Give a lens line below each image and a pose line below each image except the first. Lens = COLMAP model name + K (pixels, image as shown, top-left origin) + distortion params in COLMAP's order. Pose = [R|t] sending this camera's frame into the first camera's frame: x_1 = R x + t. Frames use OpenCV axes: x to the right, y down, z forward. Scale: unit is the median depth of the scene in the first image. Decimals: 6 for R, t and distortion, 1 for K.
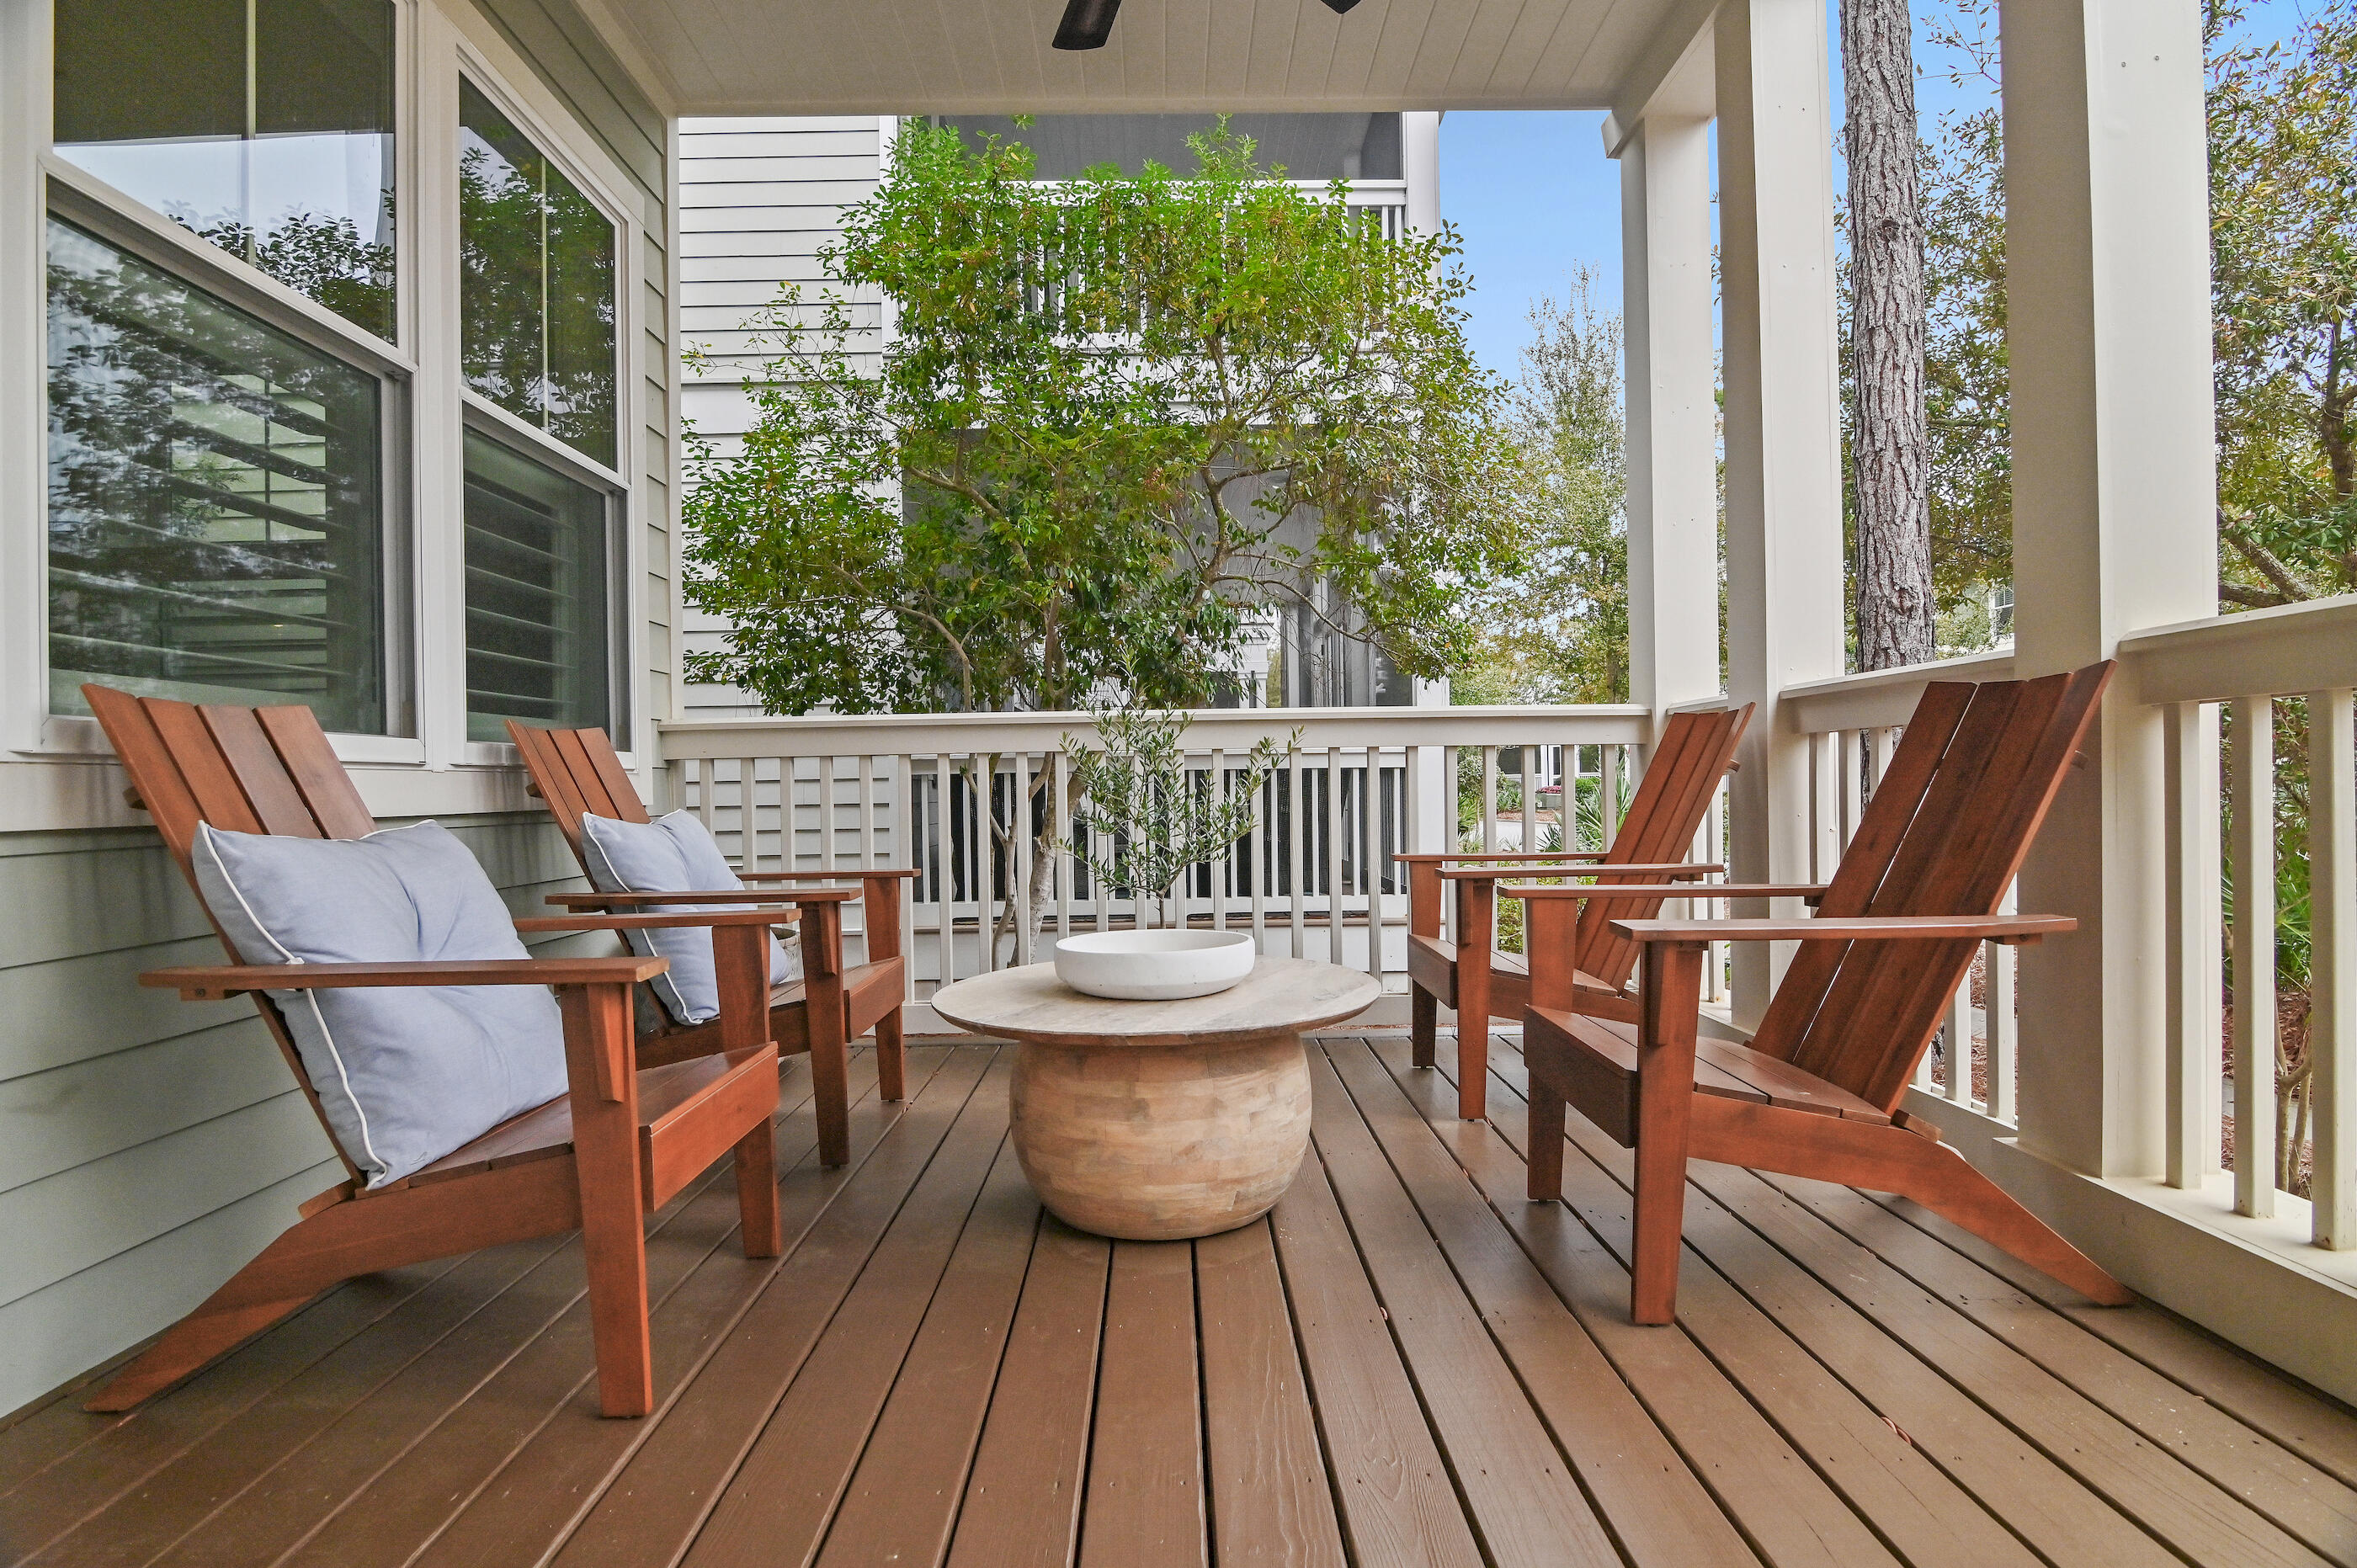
lens RADIAL K [[1152.6, 0, 1178.5], [0, 1152.6, 784.0], [0, 0, 1]] dist [-0.000225, -0.000064]
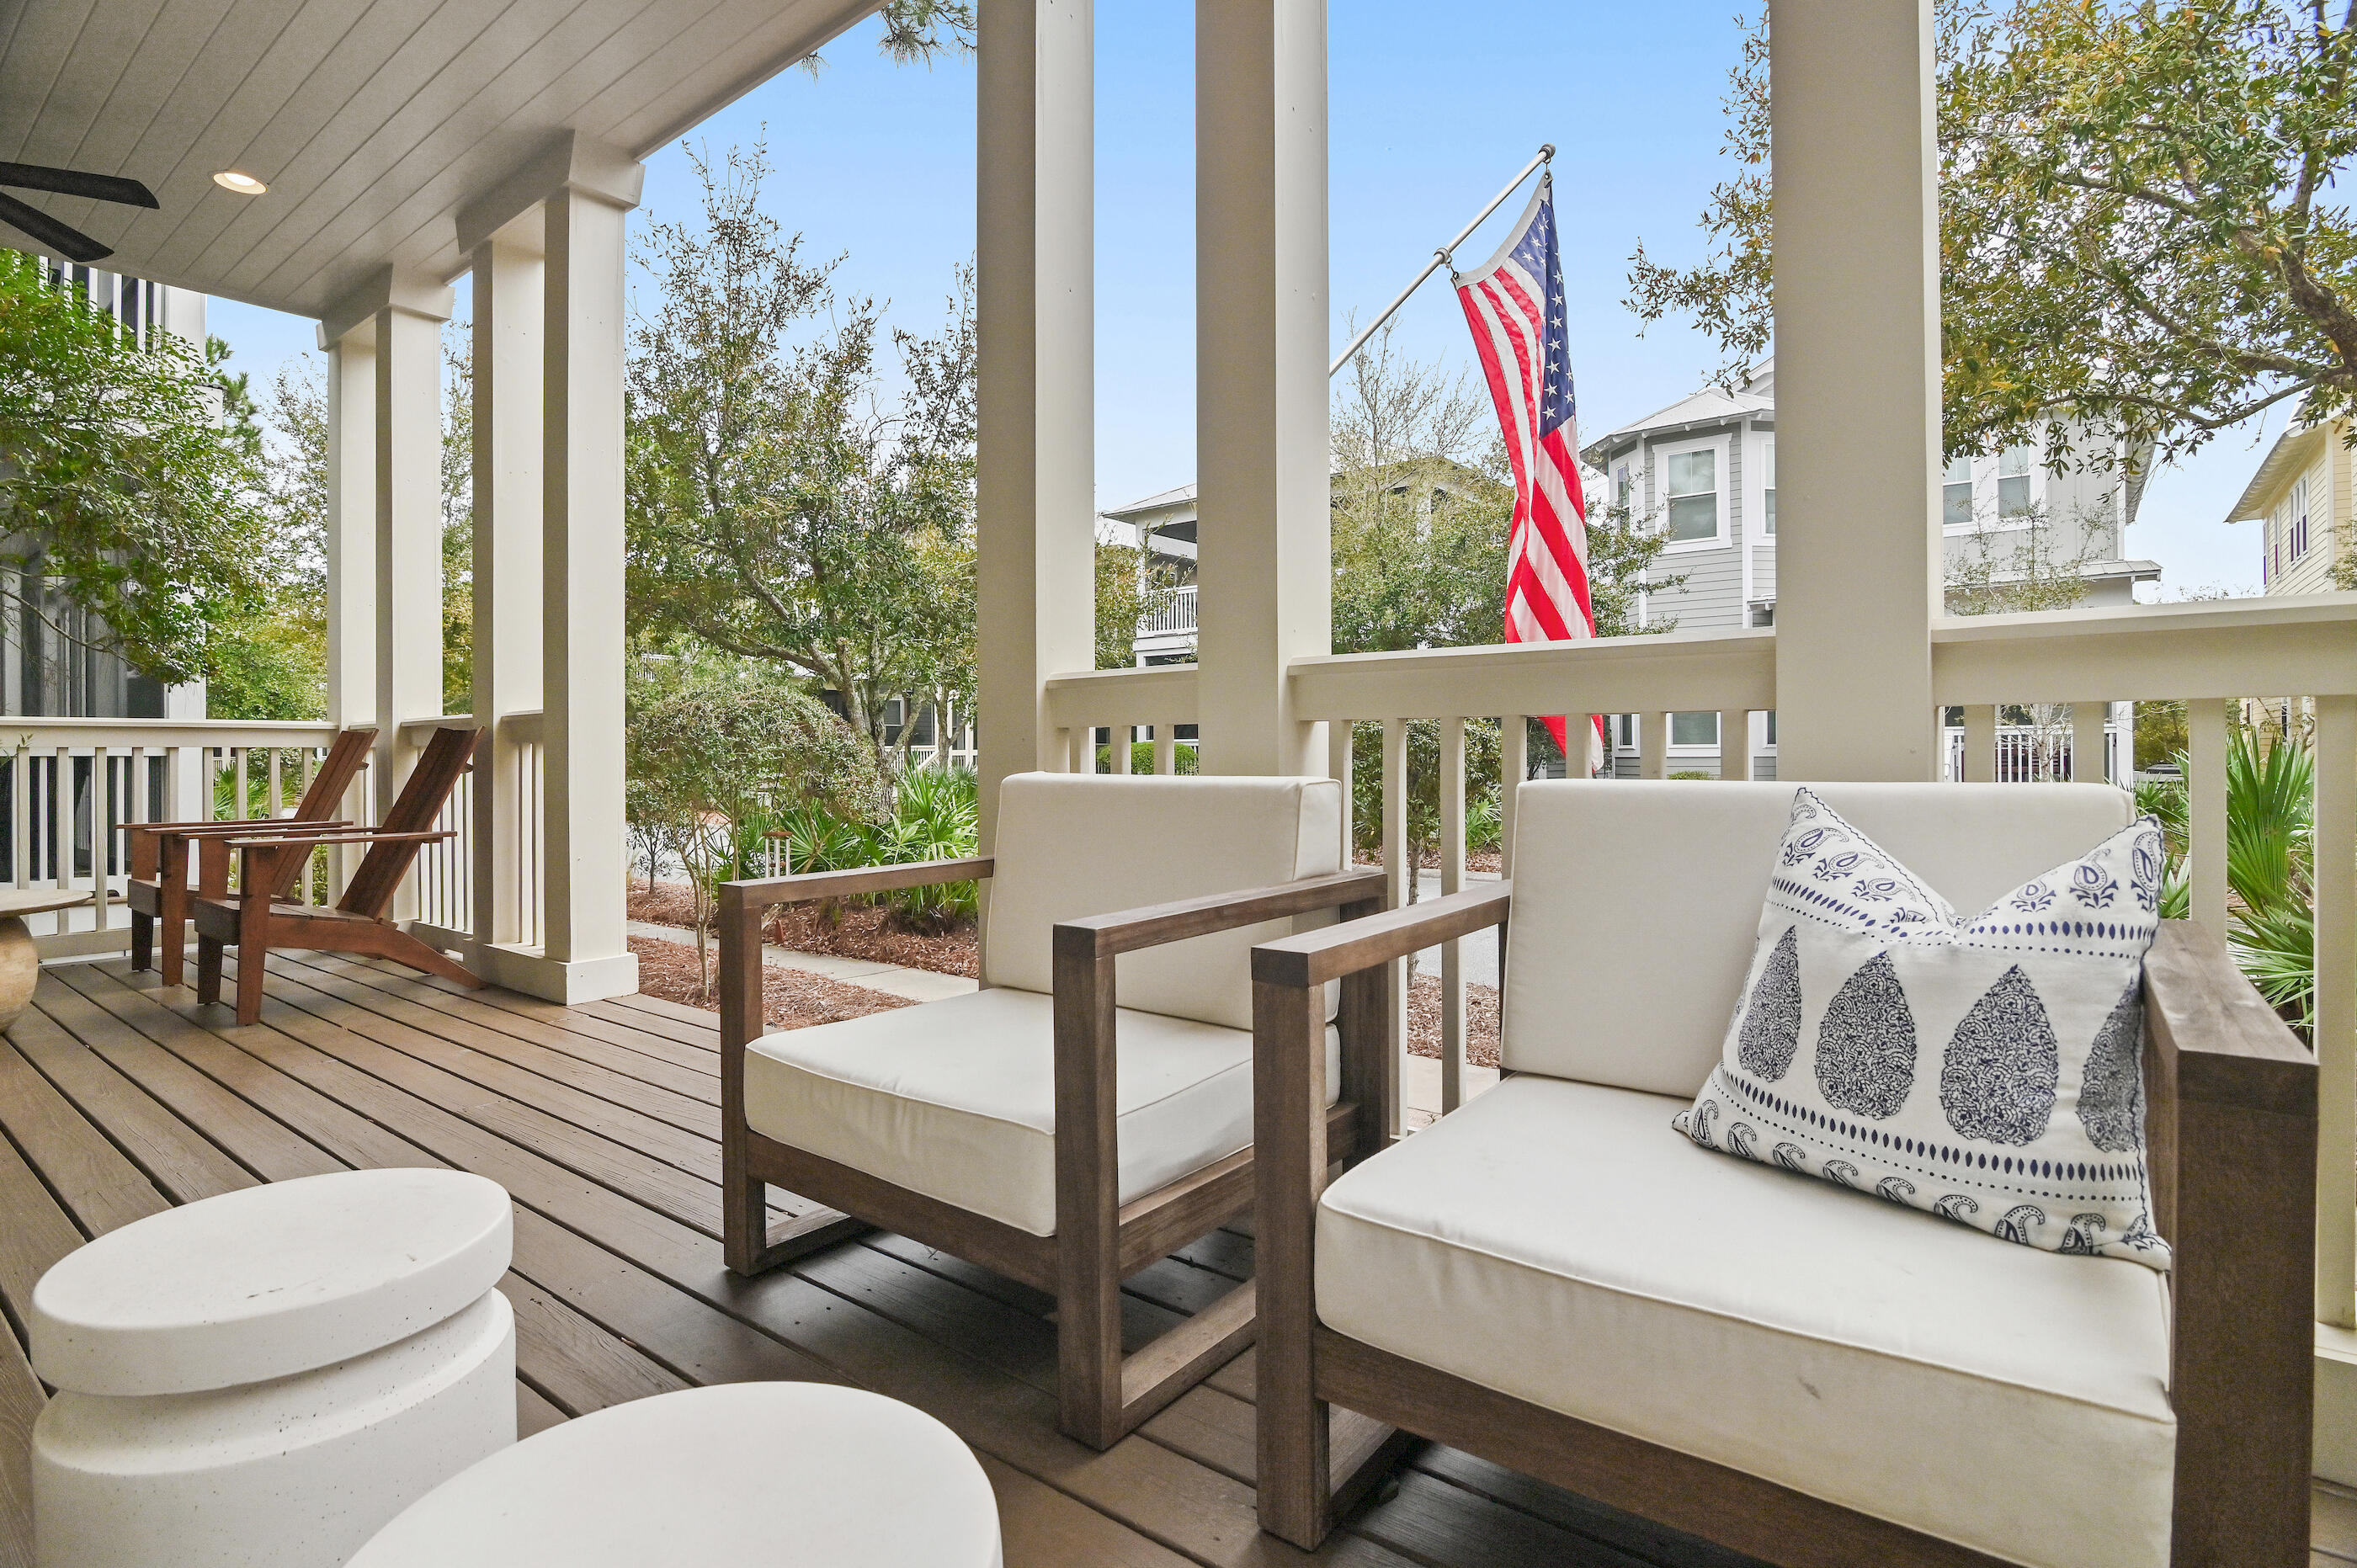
lens RADIAL K [[1165.6, 0, 1180.1], [0, 1165.6, 754.1], [0, 0, 1]] dist [-0.023890, -0.000759]
pose [[0.620349, 0.012070, 0.784233, -0.115518], [-0.002228, 0.999905, -0.013627, -0.009917], [-0.784322, 0.006706, 0.620317, -1.007536]]
